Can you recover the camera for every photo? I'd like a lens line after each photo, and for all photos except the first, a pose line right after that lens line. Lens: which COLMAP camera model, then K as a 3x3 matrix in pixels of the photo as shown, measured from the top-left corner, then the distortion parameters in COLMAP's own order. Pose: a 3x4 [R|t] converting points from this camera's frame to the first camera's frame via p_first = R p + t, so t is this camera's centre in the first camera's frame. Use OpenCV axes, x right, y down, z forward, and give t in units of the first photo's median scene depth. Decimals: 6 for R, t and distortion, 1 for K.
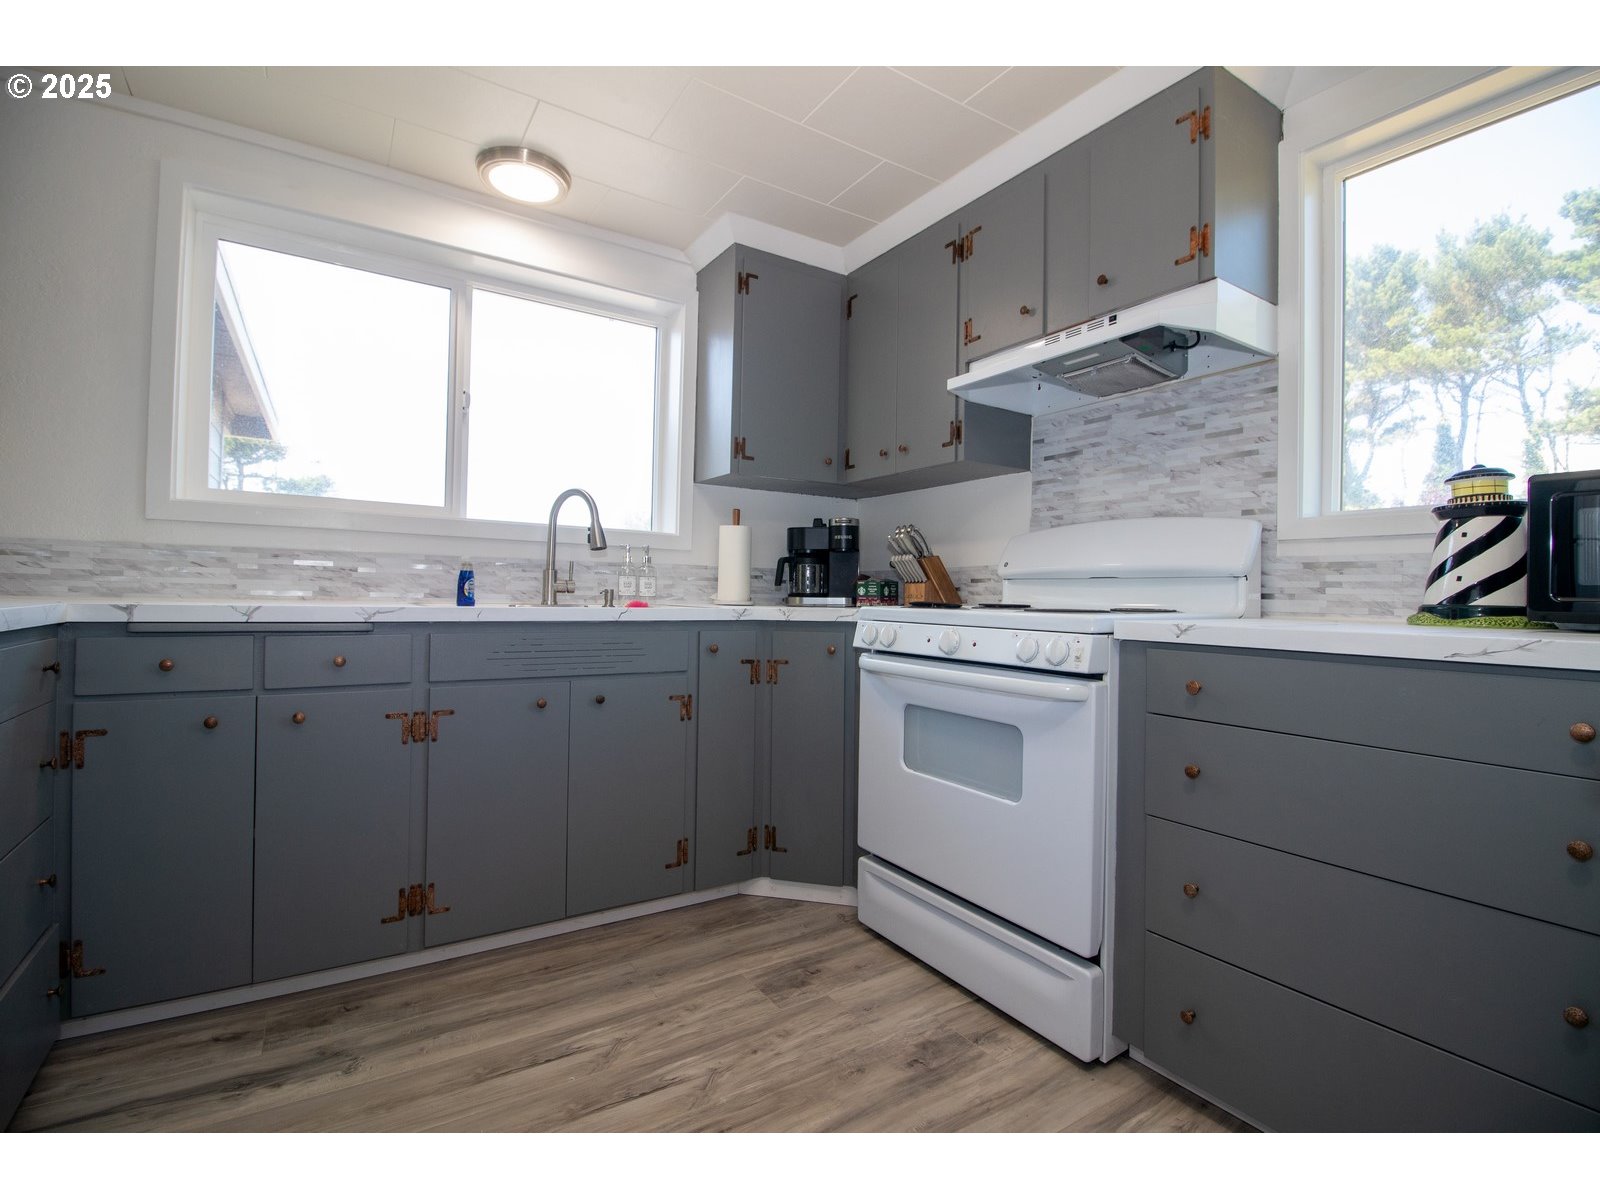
lens RADIAL K [[745.2, 0, 806.1], [0, 745.2, 589.5], [0, 0, 1]] dist [-0.000377, -0.000427]
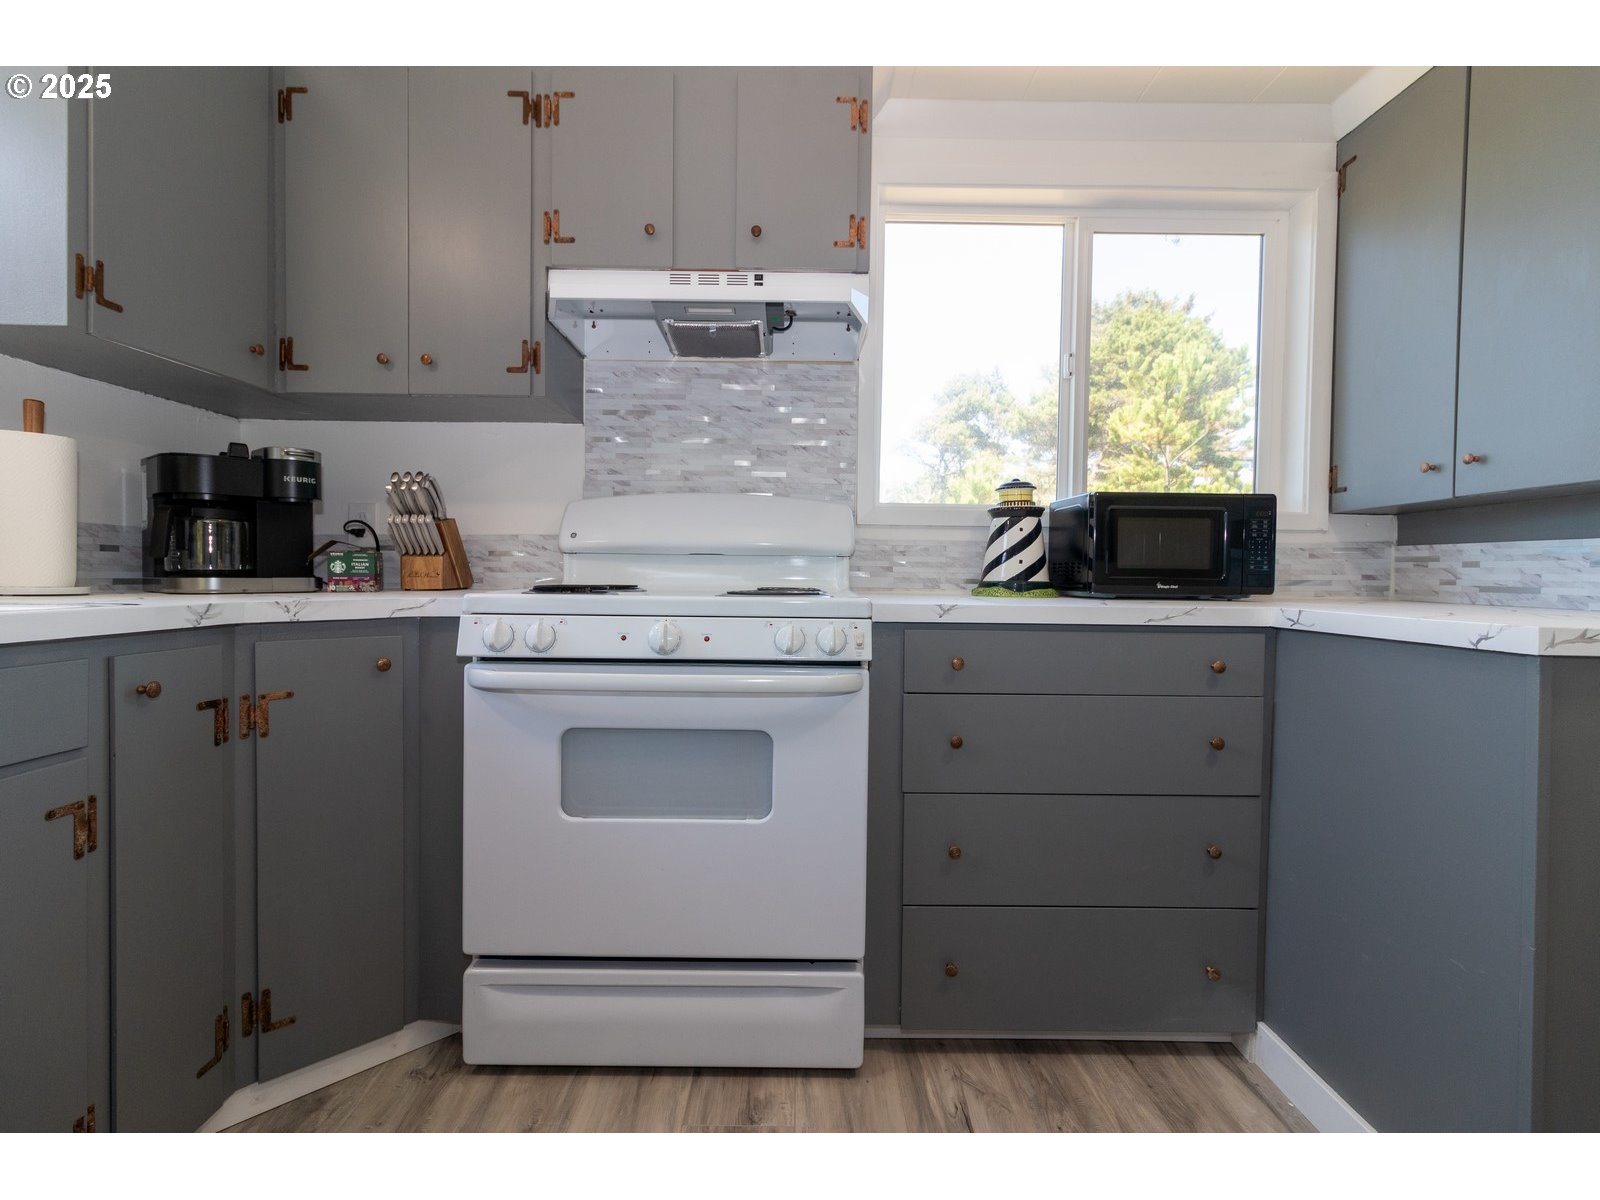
lens RADIAL K [[730.0, 0, 800.2], [0, 730.0, 590.3], [0, 0, 1]] dist [0.003754, 0.000162]
pose [[0.540860, -0.027731, 0.840655, -0.290156], [-0.008993, 0.999209, 0.038748, -0.006887], [-0.841065, -0.028517, 0.540182, 0.385957]]
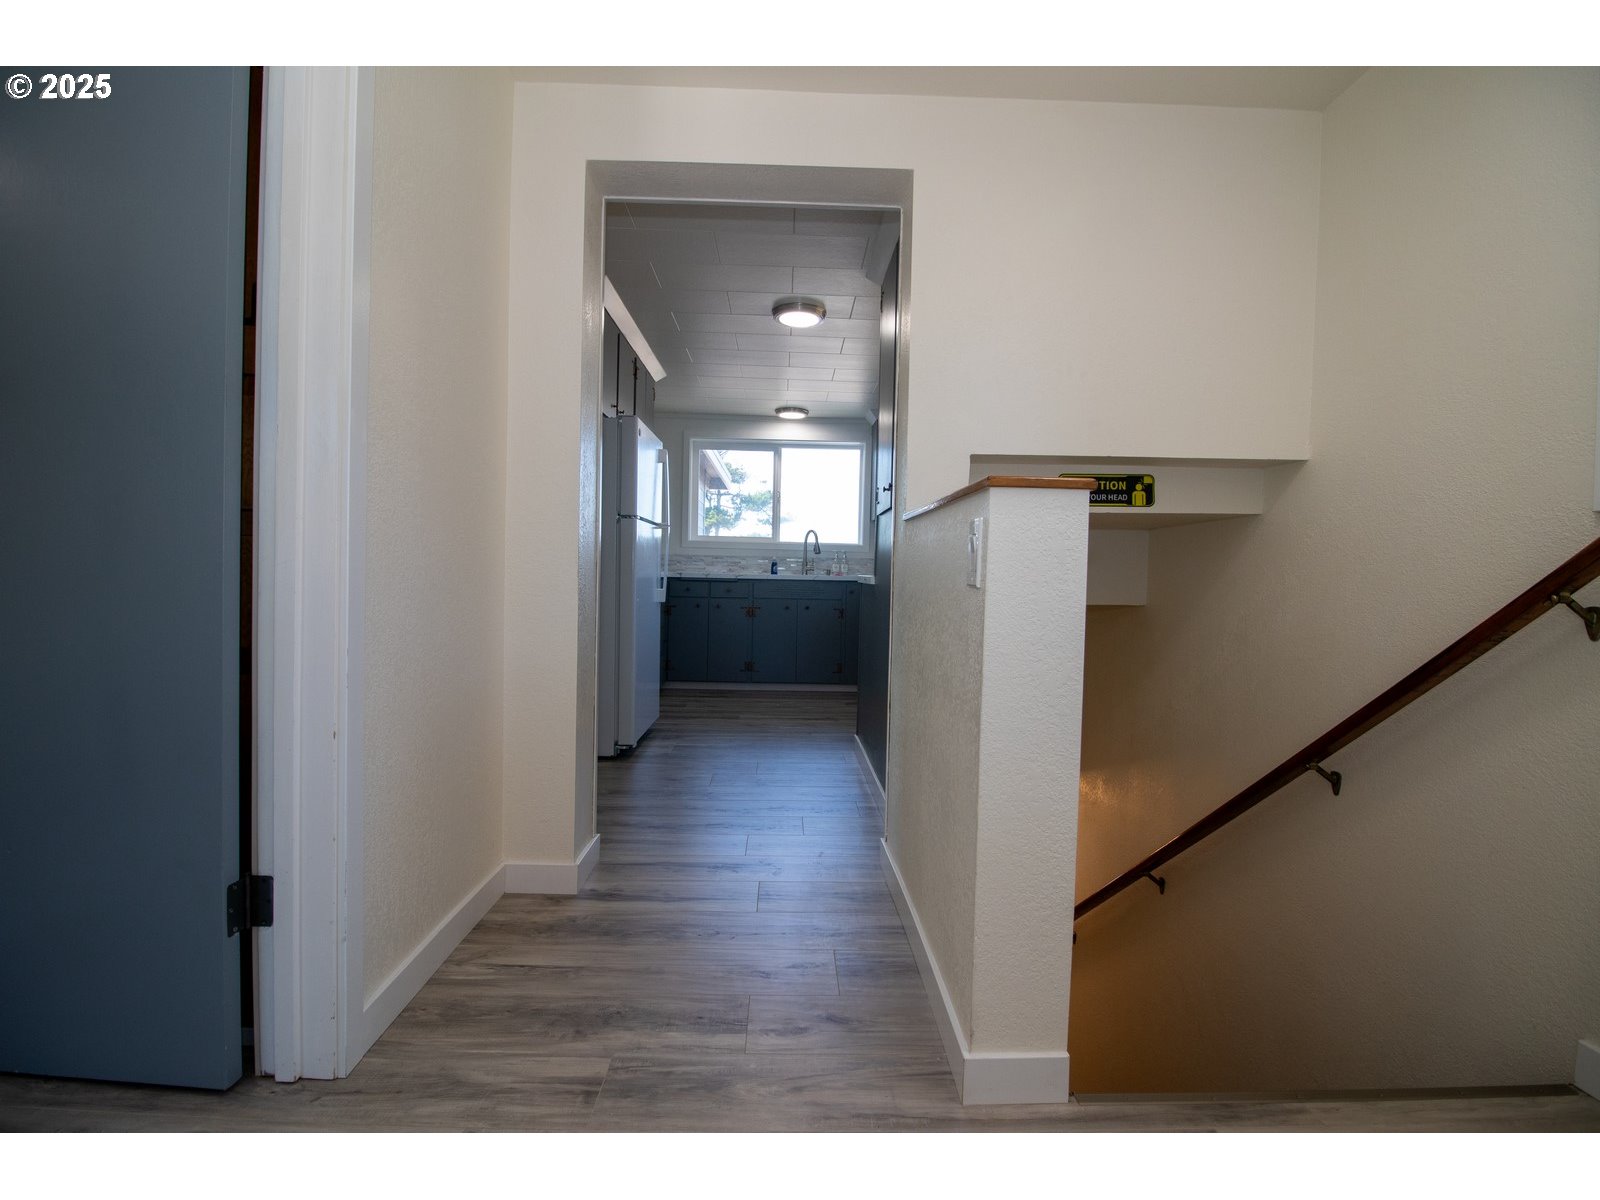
lens RADIAL K [[730.0, 0, 800.2], [0, 730.0, 590.3], [0, 0, 1]] dist [0.003754, 0.000162]
pose [[0.850216, 0.011850, -0.526301, 1.038738], [-0.000862, 0.999777, 0.021118, 0.022387], [0.526433, -0.017501, 0.850036, -1.224009]]
